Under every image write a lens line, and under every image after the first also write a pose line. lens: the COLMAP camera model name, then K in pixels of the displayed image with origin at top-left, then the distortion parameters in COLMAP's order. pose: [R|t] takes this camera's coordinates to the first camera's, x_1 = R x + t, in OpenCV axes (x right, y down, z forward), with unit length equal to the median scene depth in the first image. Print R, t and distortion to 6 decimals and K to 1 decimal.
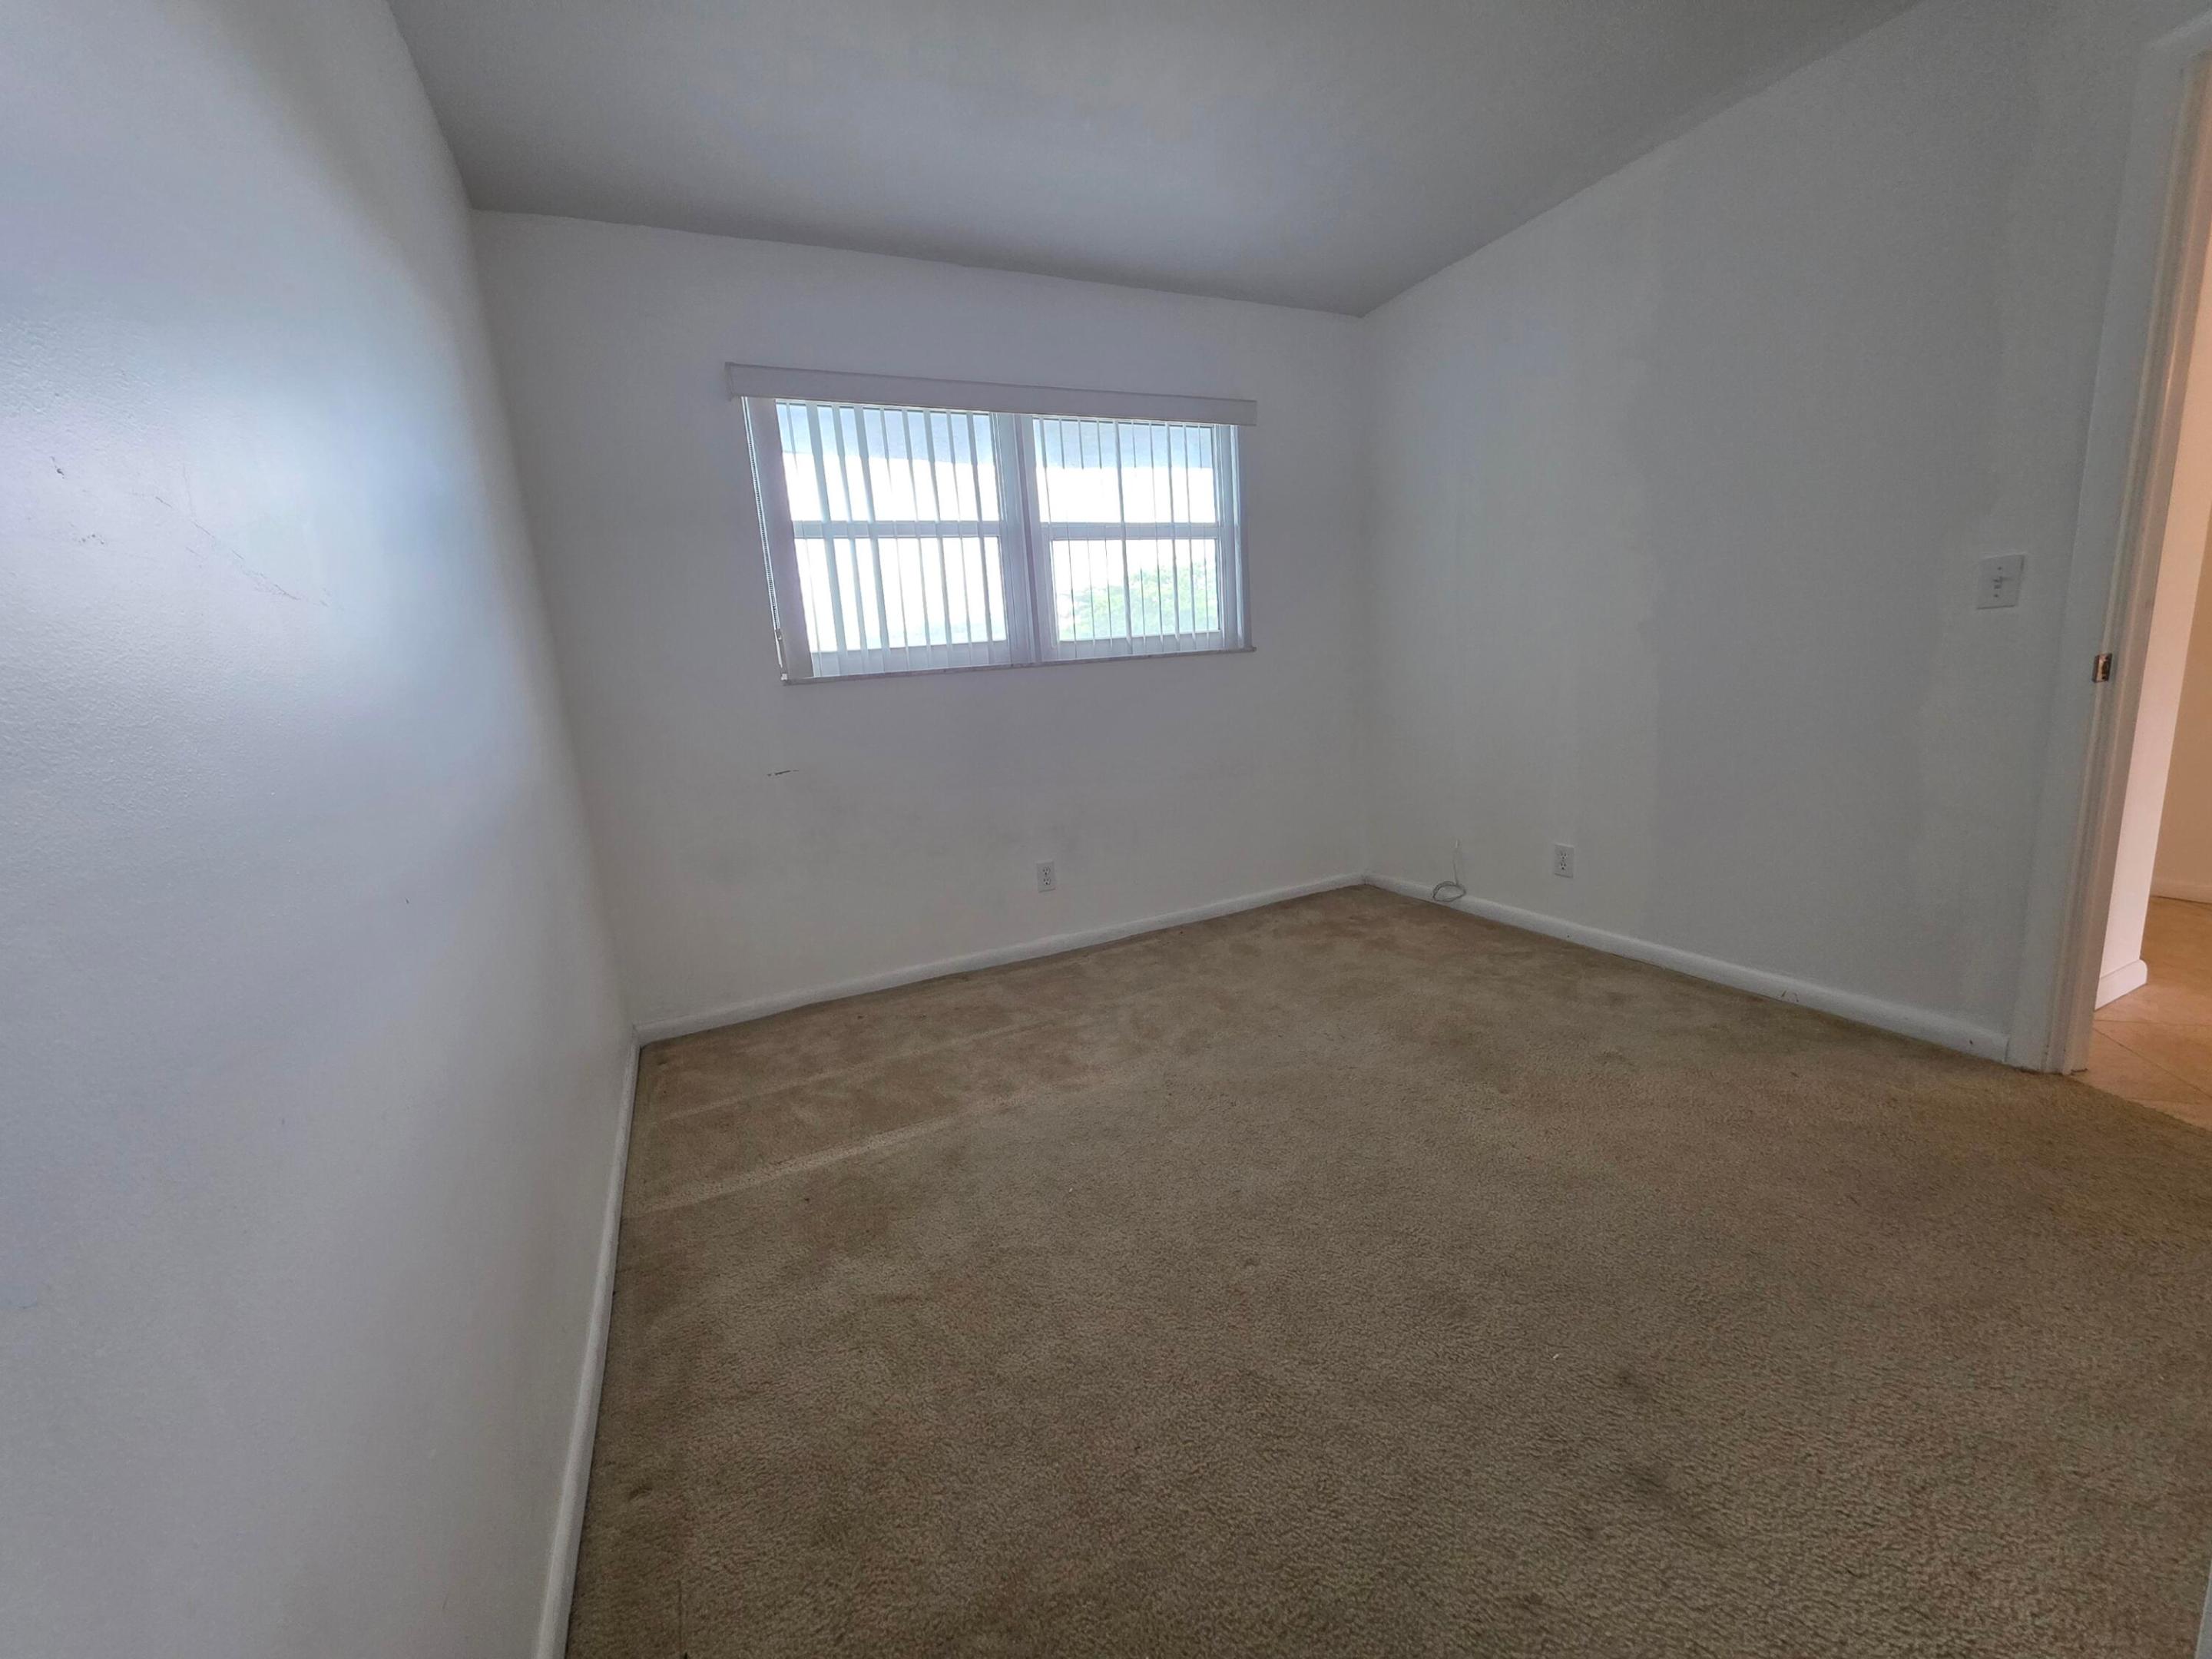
lens RADIAL K [[882.5, 0, 1104.6], [0, 882.5, 827.8], [0, 0, 1]] dist [0.006992, -0.001099]
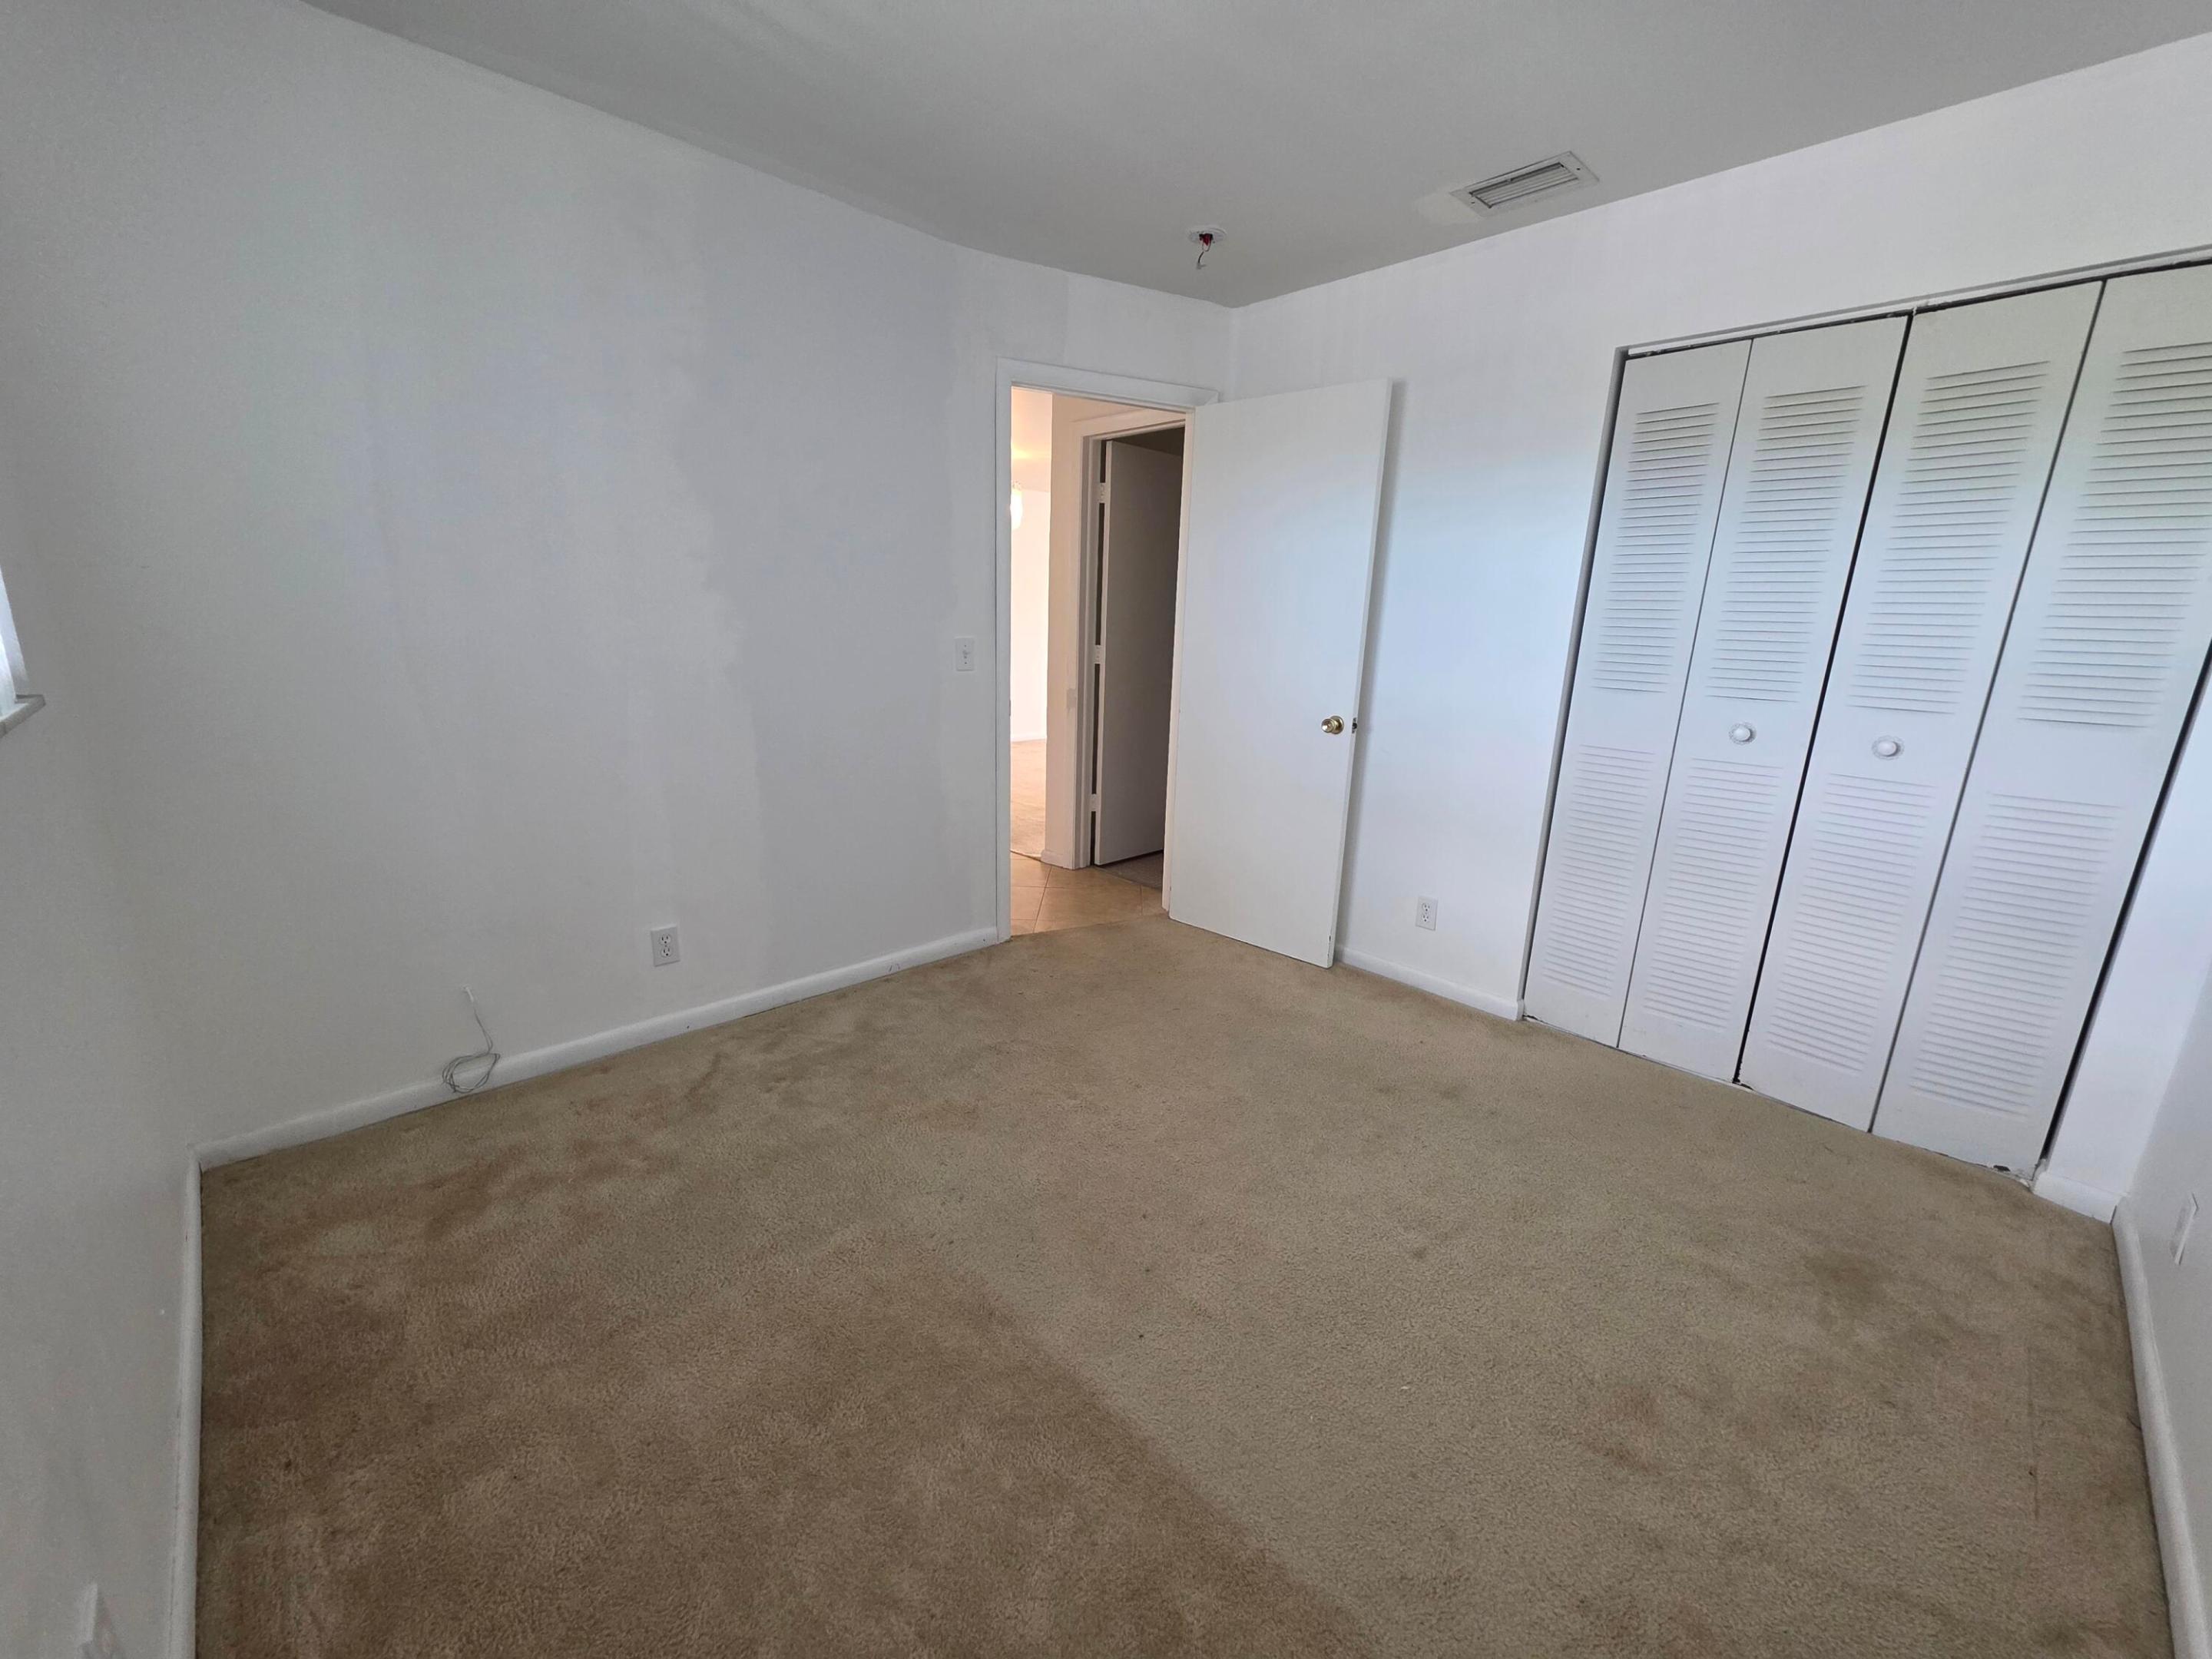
lens RADIAL K [[882.5, 0, 1114.2], [0, 882.5, 833.7], [0, 0, 1]] dist [0.006992, -0.001099]
pose [[-0.332049, -0.167514, 0.928268, -0.370832], [0.163229, 0.959054, 0.231458, -0.185278], [-0.929032, 0.228375, -0.291110, 0.819323]]
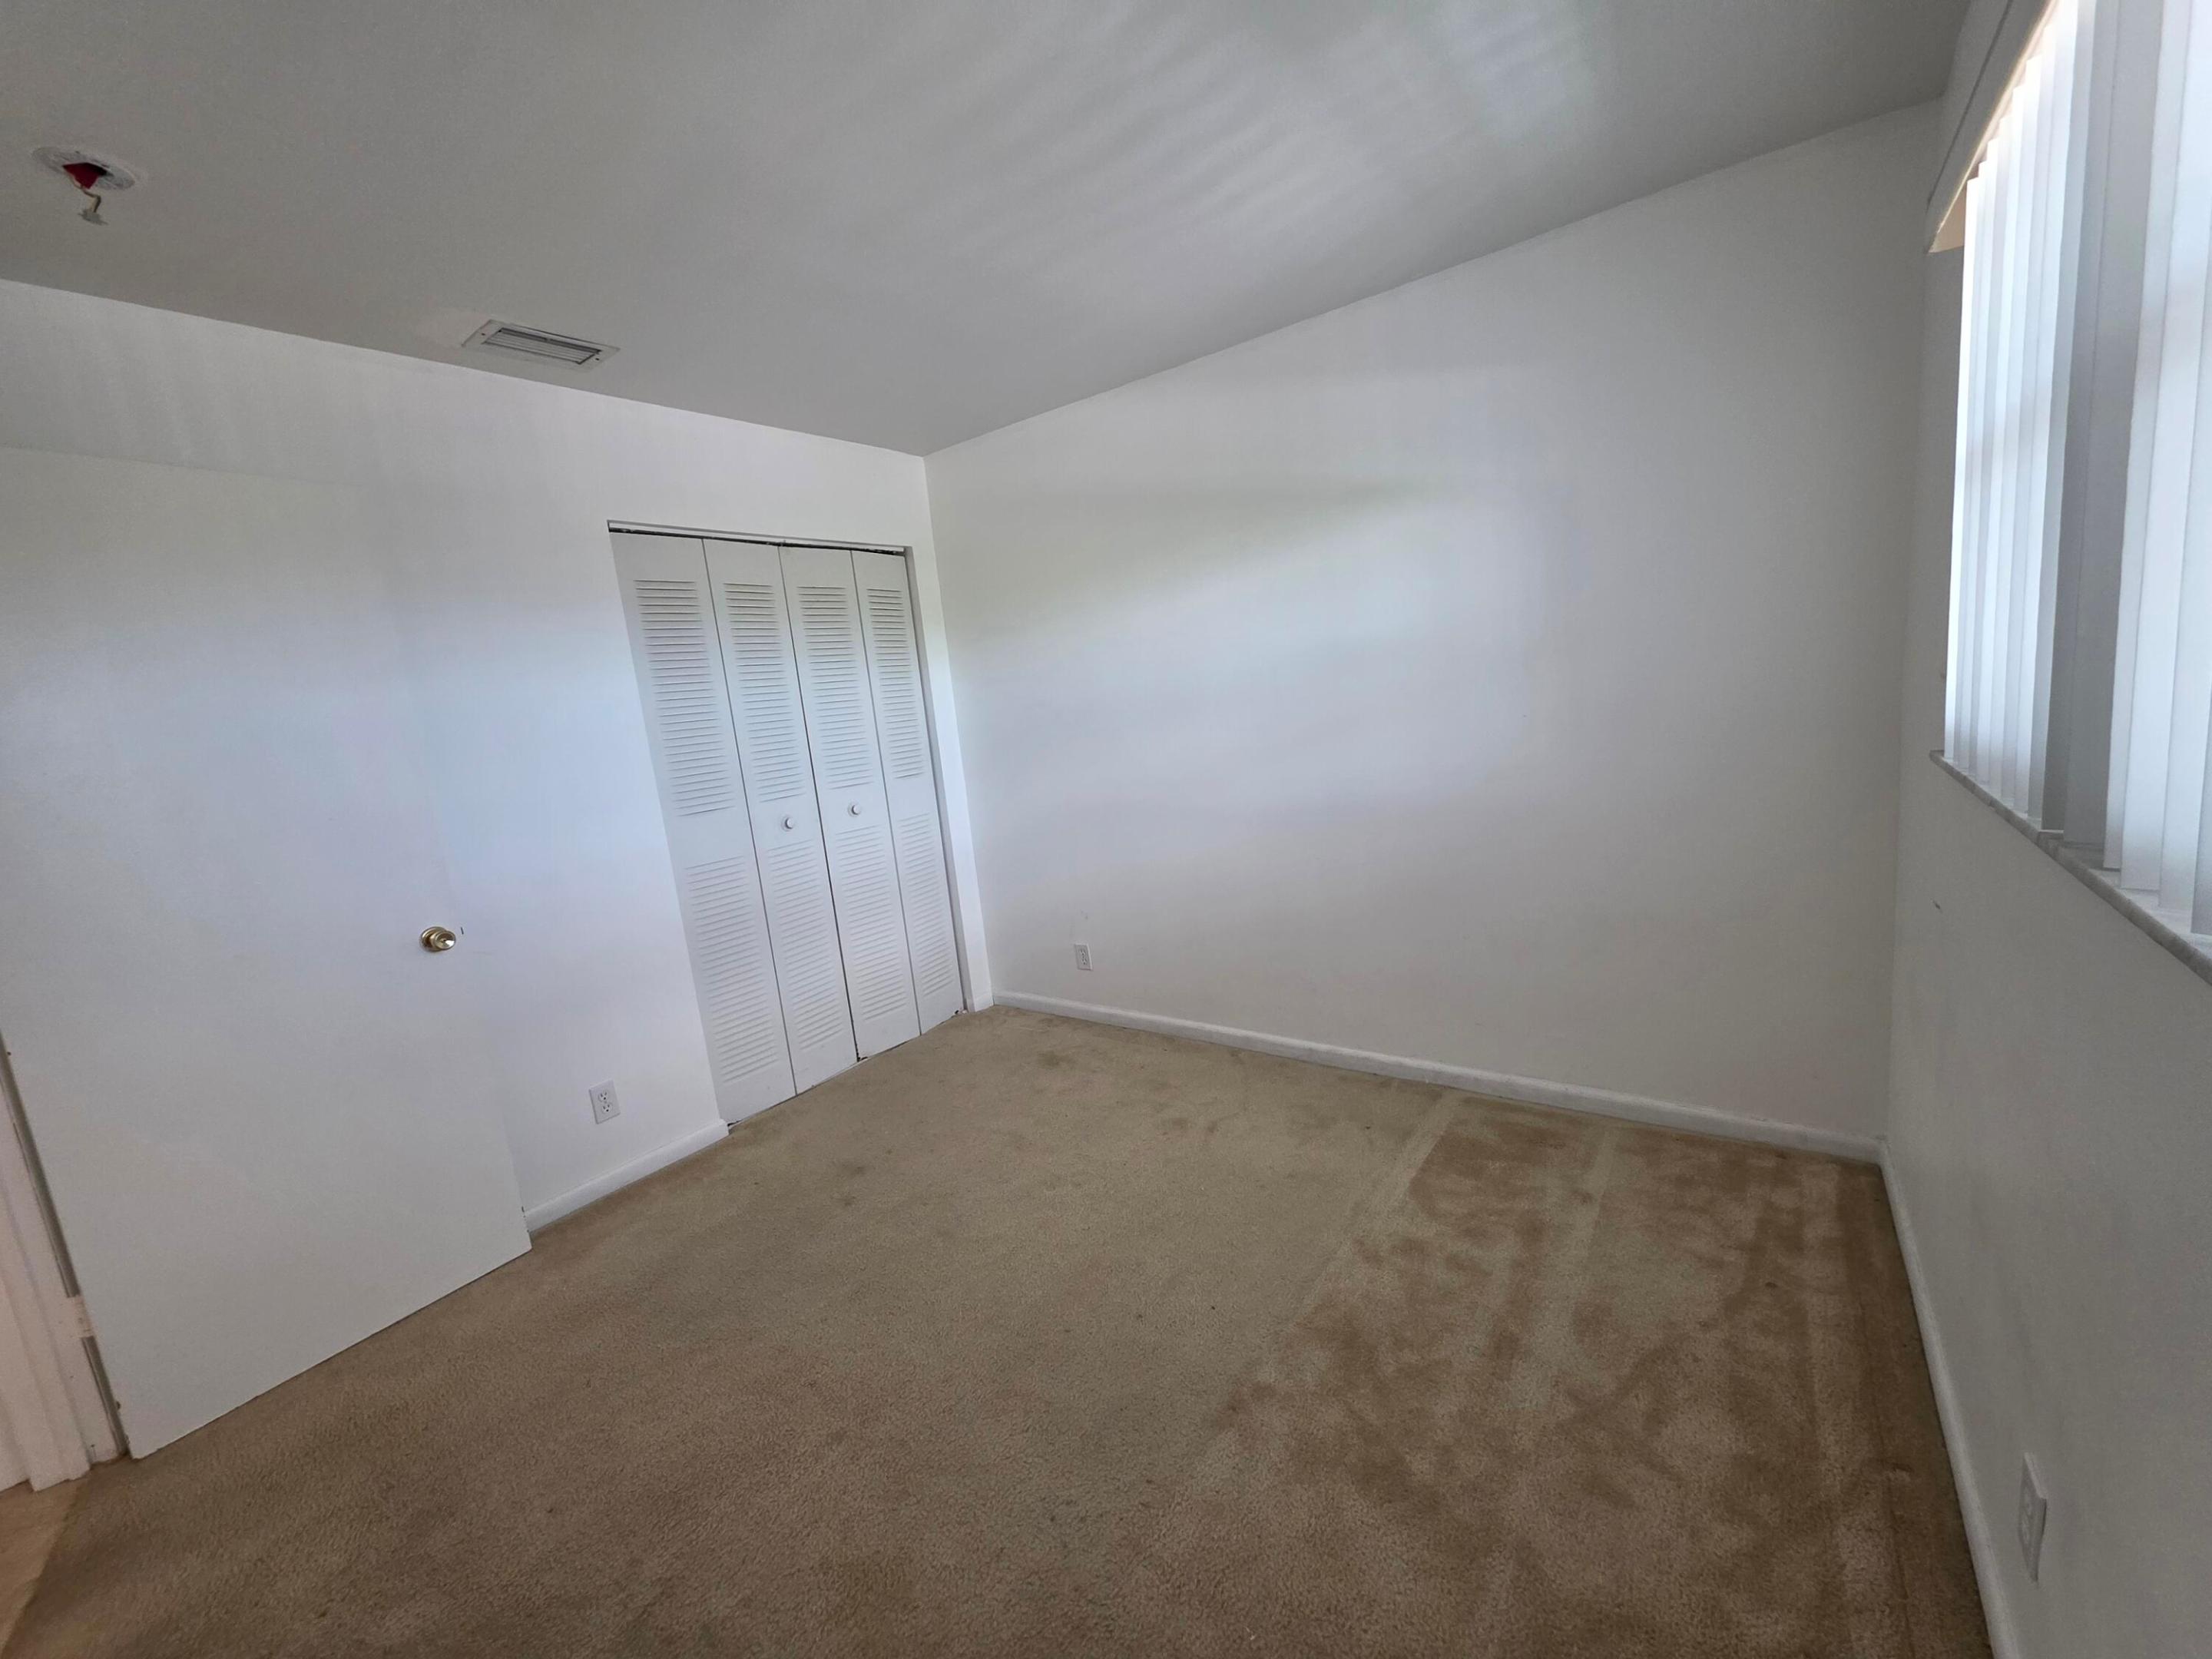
lens RADIAL K [[882.5, 0, 1096.4], [0, 882.5, 839.7], [0, 0, 1]] dist [0.006992, -0.001099]
pose [[-0.867228, 0.244707, -0.433629, 0.314621], [0.091370, 0.934320, 0.344526, -0.304877], [0.489456, 0.259162, -0.832627, 1.110608]]
